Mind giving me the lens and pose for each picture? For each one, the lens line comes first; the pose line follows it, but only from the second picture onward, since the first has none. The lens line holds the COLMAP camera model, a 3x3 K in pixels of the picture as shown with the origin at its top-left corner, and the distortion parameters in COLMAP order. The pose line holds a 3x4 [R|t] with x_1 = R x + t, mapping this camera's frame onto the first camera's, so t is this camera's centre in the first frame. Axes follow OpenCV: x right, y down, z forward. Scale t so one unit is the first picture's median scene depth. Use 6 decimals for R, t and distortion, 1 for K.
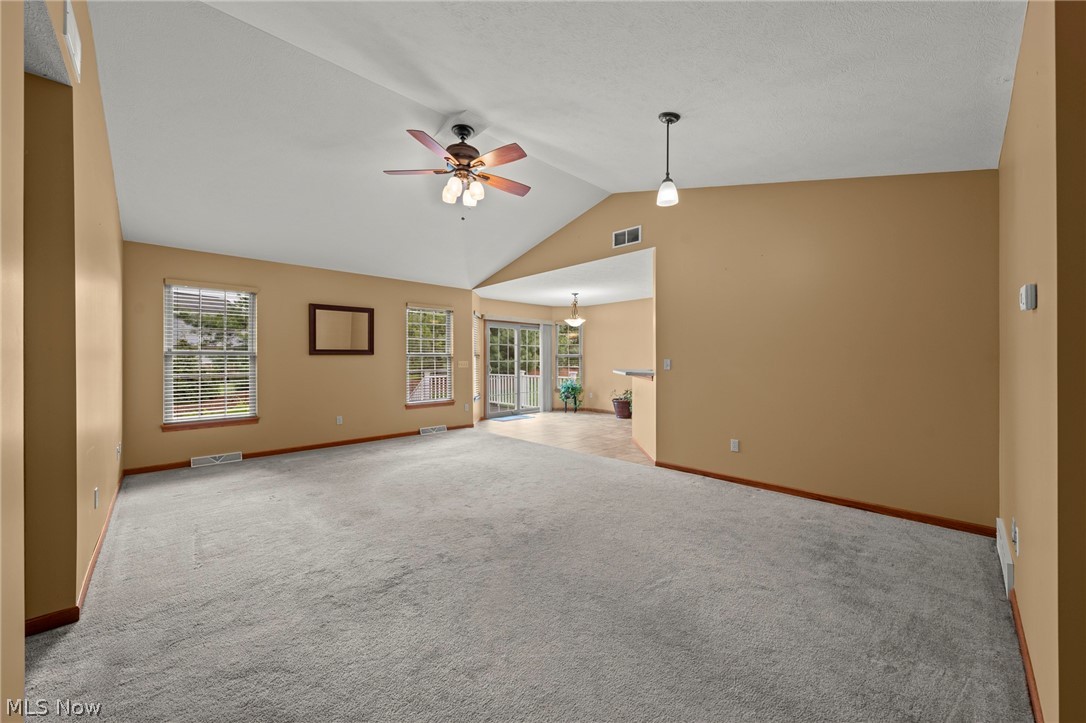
lens RADIAL K [[403.7, 0, 543.5], [0, 403.7, 358.2], [0, 0, 1]] dist [-0.004004, 0.000399]
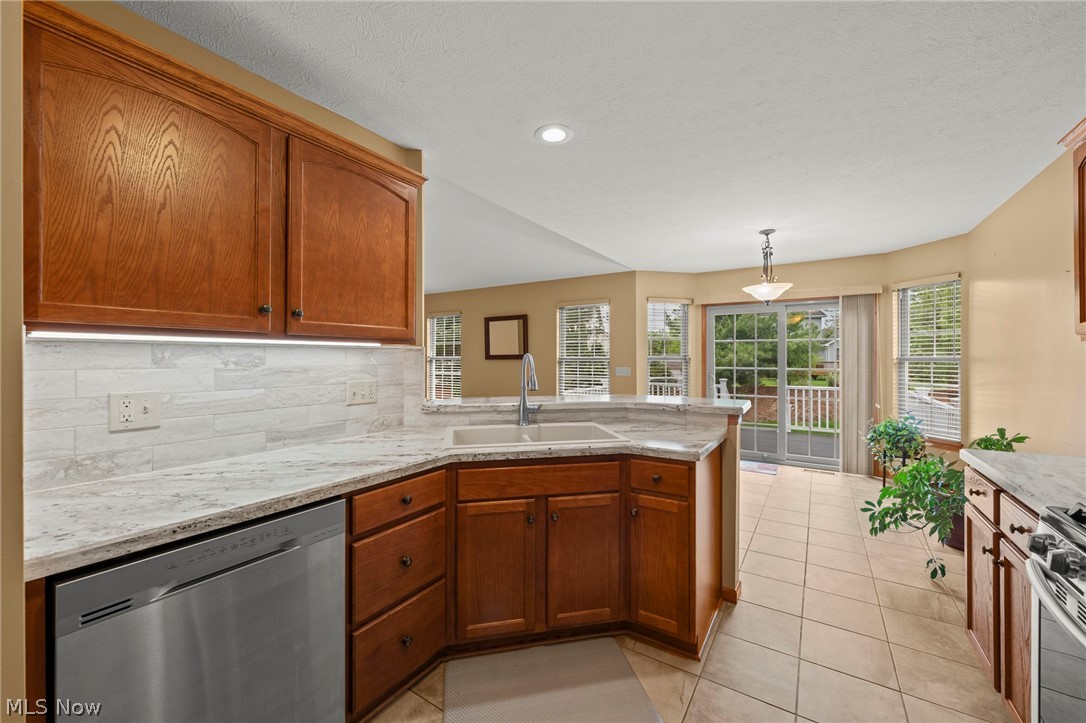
lens RADIAL K [[416.6, 0, 551.6], [0, 416.6, 356.5], [0, 0, 1]] dist [-0.001743, 0.000339]
pose [[0.247235, 0.000265, -0.968955, 0.543483], [0.002704, 0.999996, 0.000963, -0.014270], [0.968952, -0.002858, 0.247233, 0.690811]]
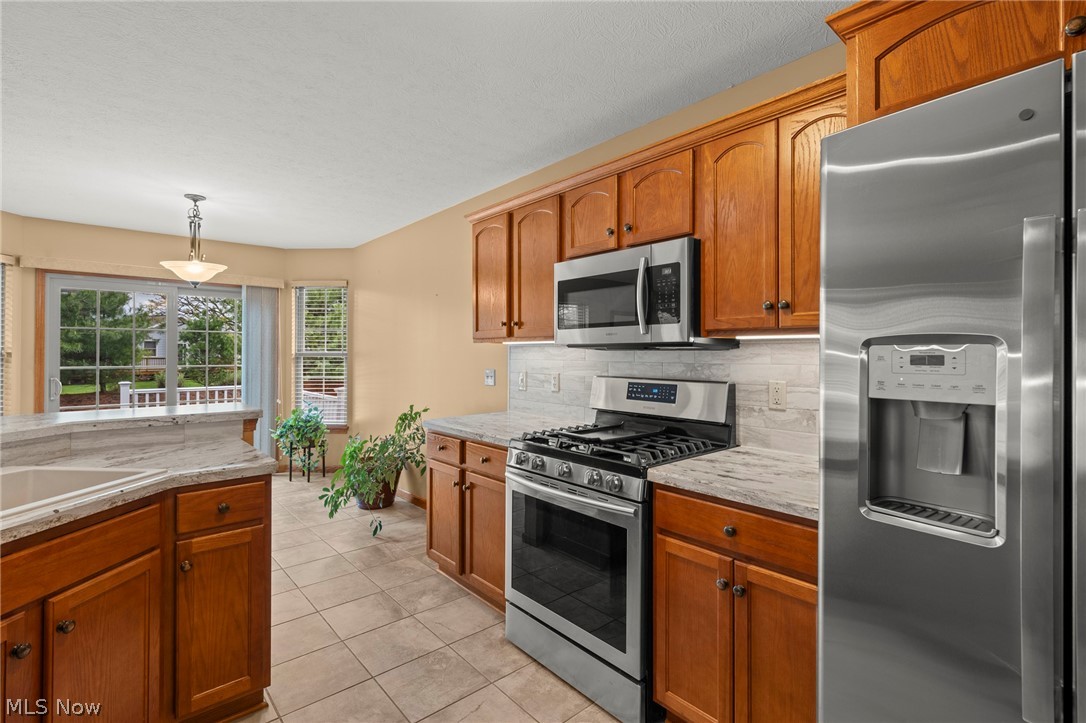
lens RADIAL K [[501.6, 0, 537.4], [0, 501.6, 353.6], [0, 0, 1]] dist [0.004945, -0.000485]
pose [[0.999029, 0.006141, -0.043632, 0.470427], [-0.006008, 0.999977, 0.003189, -0.014247], [0.043650, -0.002924, 0.999043, 0.582919]]
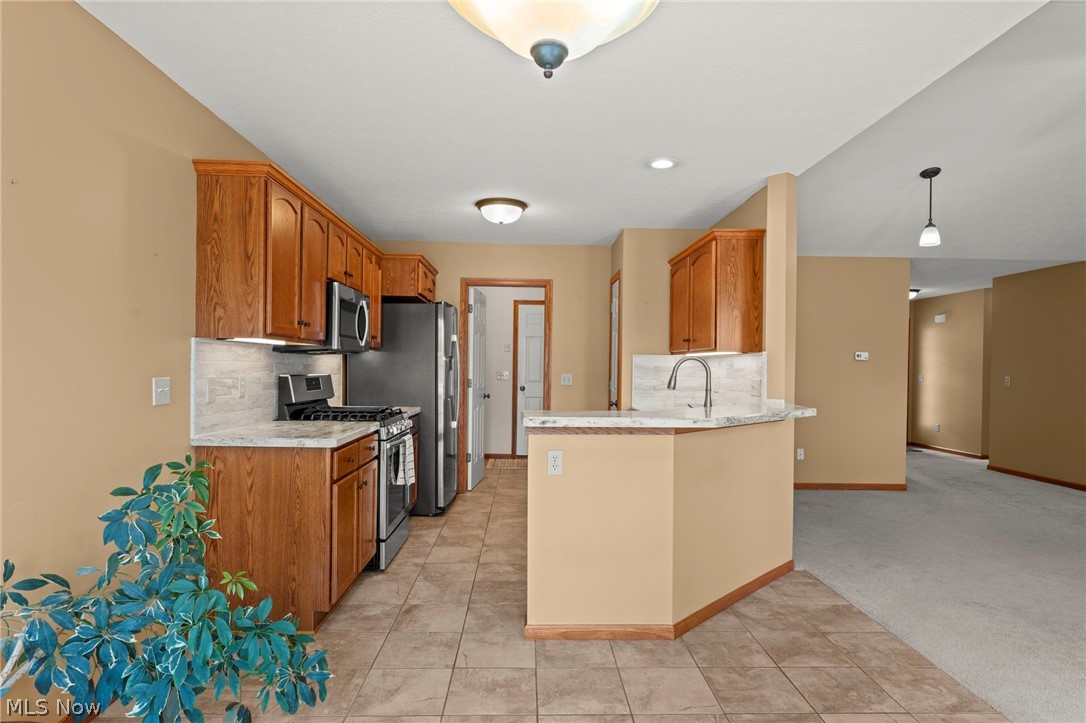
lens RADIAL K [[612.1, 0, 536.7], [0, 612.1, 374.0], [0, 0, 1]] dist [-0.002266, 0.000212]
pose [[-0.742862, -0.012656, 0.669325, -0.016796], [-0.010972, 0.999917, 0.006730, -0.003325], [-0.669354, -0.002344, -0.742940, 1.215977]]
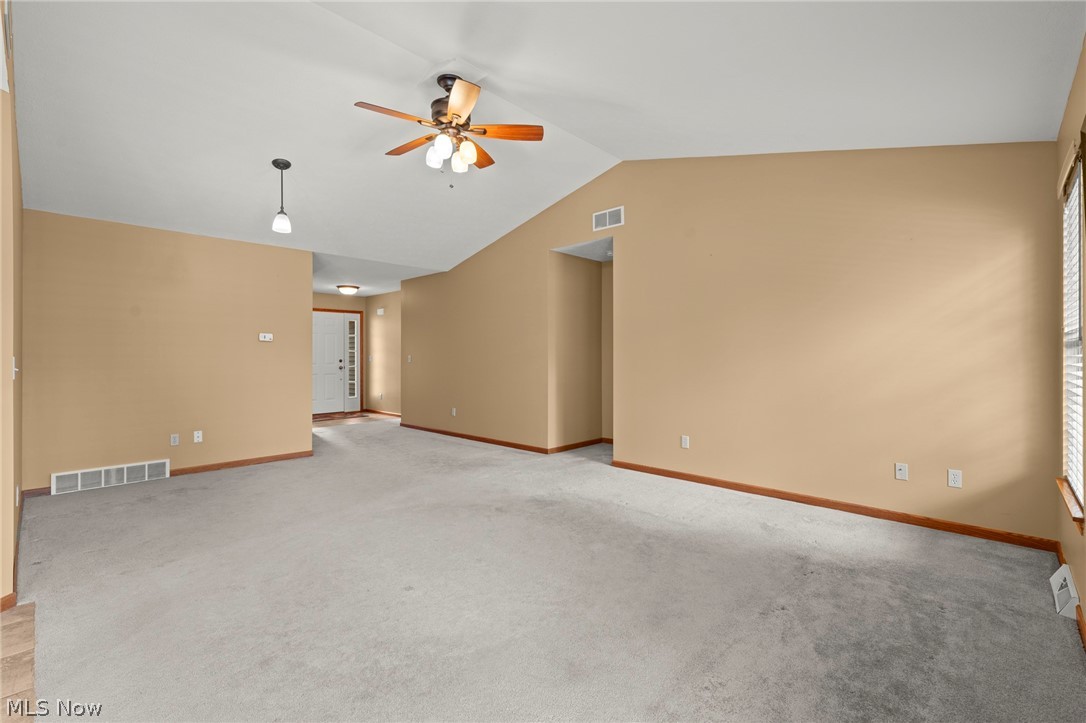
lens RADIAL K [[477.9, 0, 550.4], [0, 477.9, 356.1], [0, 0, 1]] dist [0.003993, -0.001711]
pose [[-0.997834, 0.007629, -0.065340, -0.169760], [0.007713, 0.999970, -0.001034, 0.005397], [0.065330, -0.001536, -0.997863, 1.004203]]
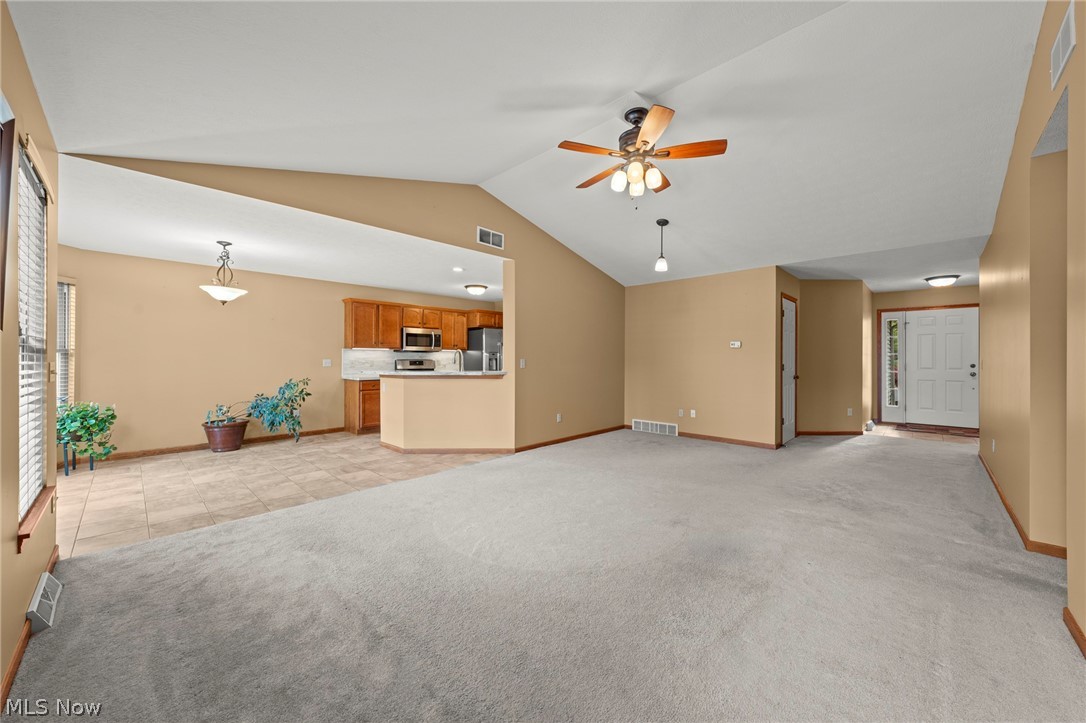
lens RADIAL K [[403.7, 0, 551.0], [0, 403.7, 358.4], [0, 0, 1]] dist [-0.004004, 0.000399]
pose [[-0.051492, 0.005294, 0.998659, -0.562498], [-0.003943, 0.999977, -0.005505, 0.004308], [-0.998666, -0.004221, -0.051470, 0.622658]]
